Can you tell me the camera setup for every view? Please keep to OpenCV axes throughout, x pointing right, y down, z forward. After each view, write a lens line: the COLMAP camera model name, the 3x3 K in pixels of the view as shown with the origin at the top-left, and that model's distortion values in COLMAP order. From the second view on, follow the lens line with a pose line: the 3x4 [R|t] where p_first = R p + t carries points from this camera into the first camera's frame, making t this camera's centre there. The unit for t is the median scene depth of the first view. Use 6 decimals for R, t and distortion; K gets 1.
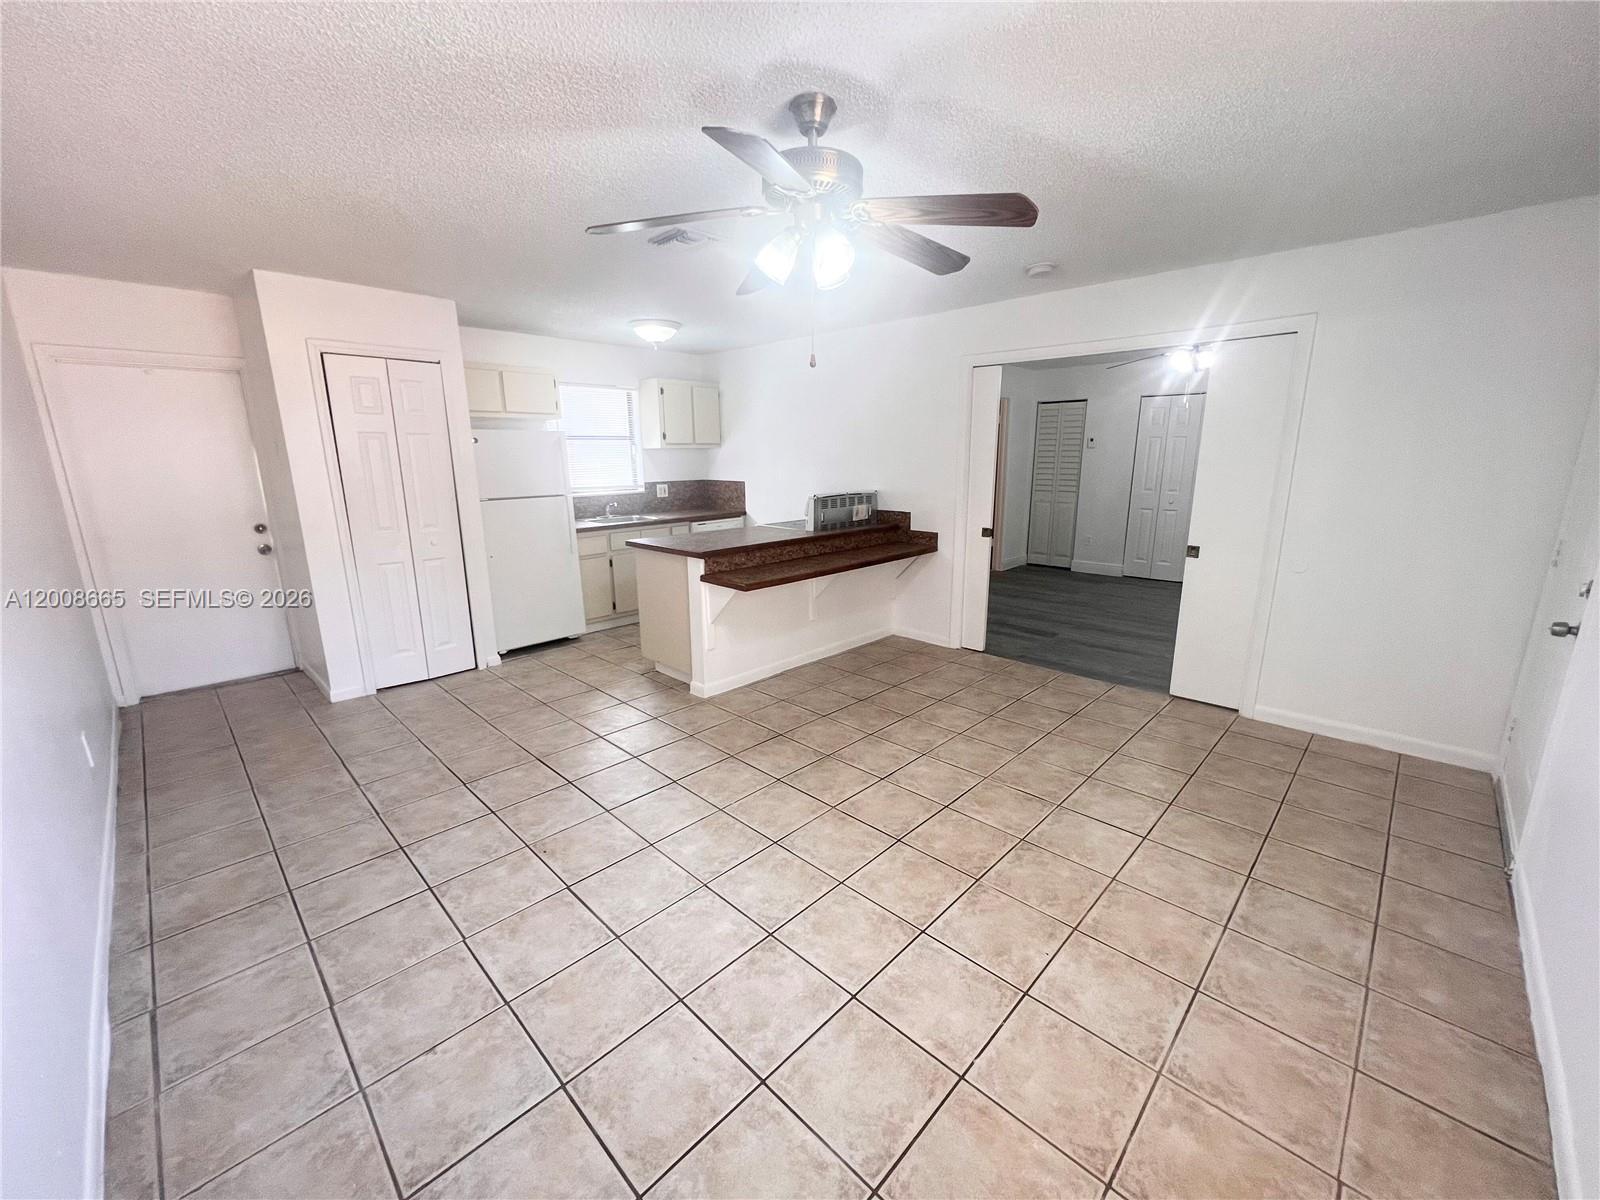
lens RADIAL K [[641.1, 0, 803.4], [0, 641.1, 597.5], [0, 0, 1]] dist [-0.000253, 0.000182]
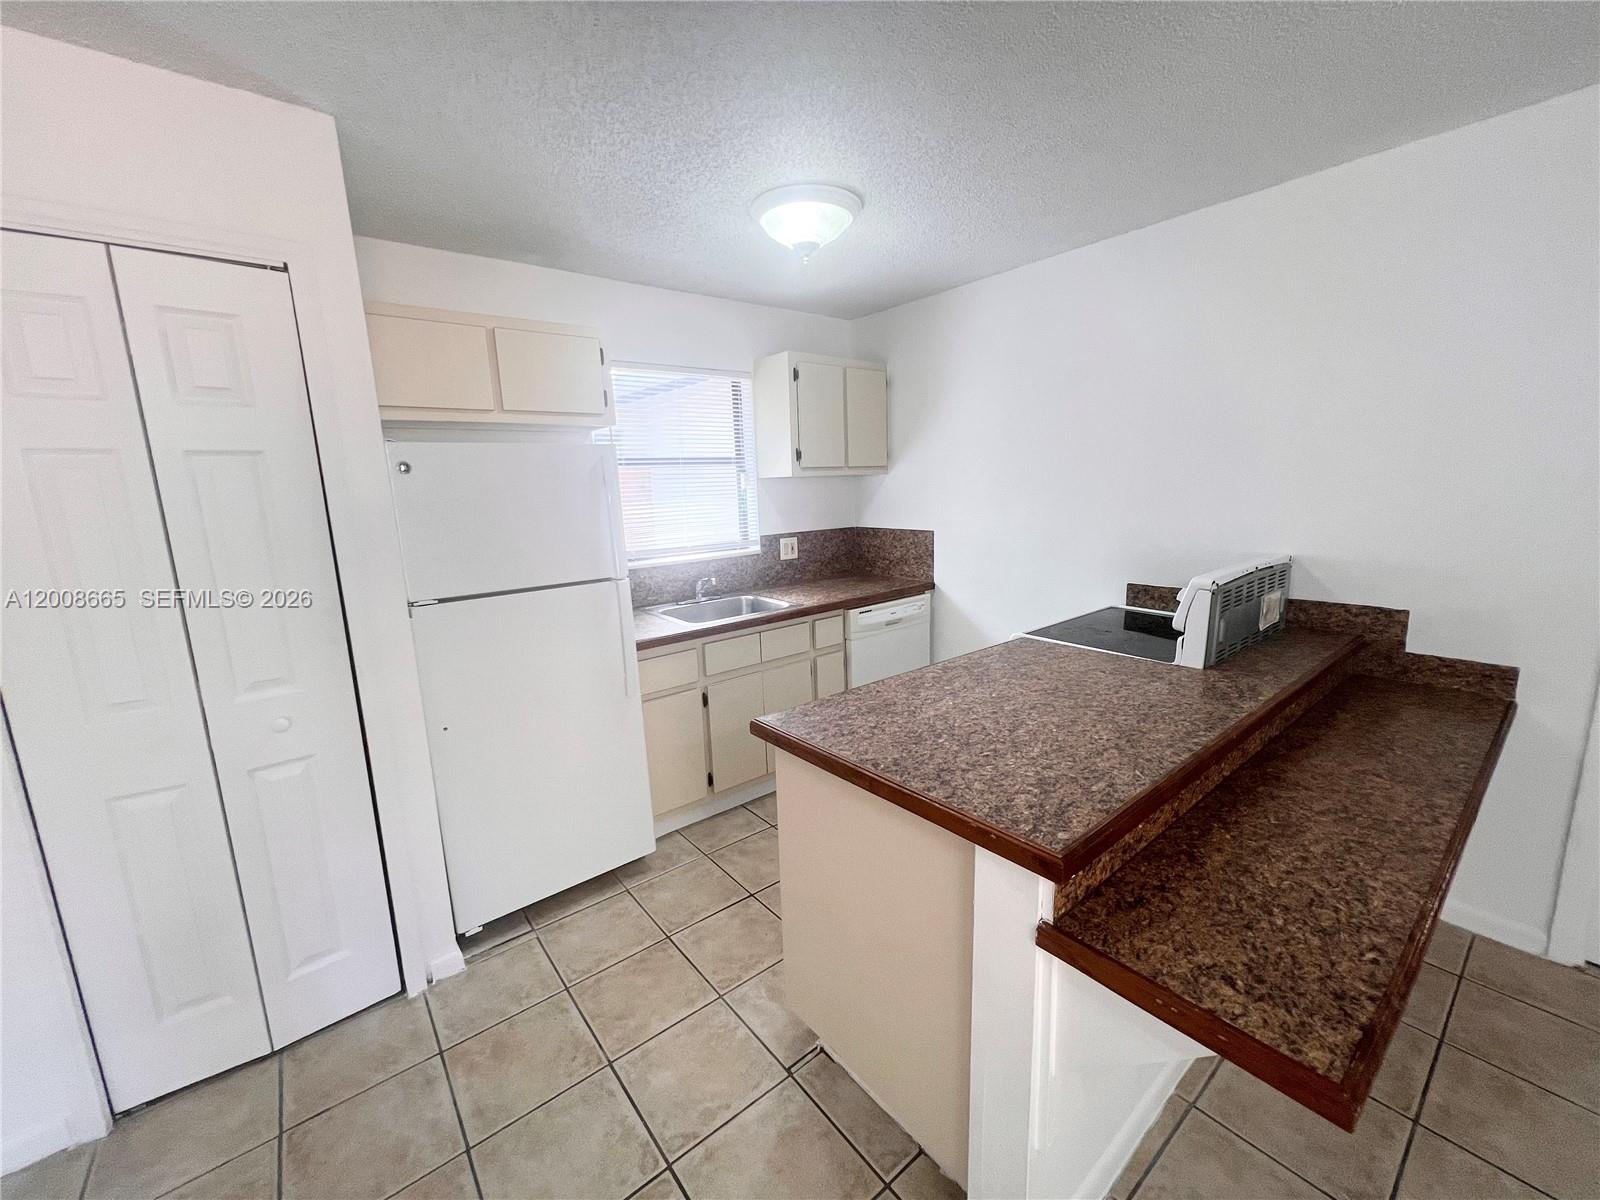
lens RADIAL K [[641.1, 0, 803.4], [0, 641.1, 597.5], [0, 0, 1]] dist [-0.000253, 0.000182]
pose [[0.991909, -0.004572, -0.126872, -0.143386], [-0.000796, 0.999108, -0.042228, -0.104926], [0.126952, 0.041988, 0.991020, 0.456121]]
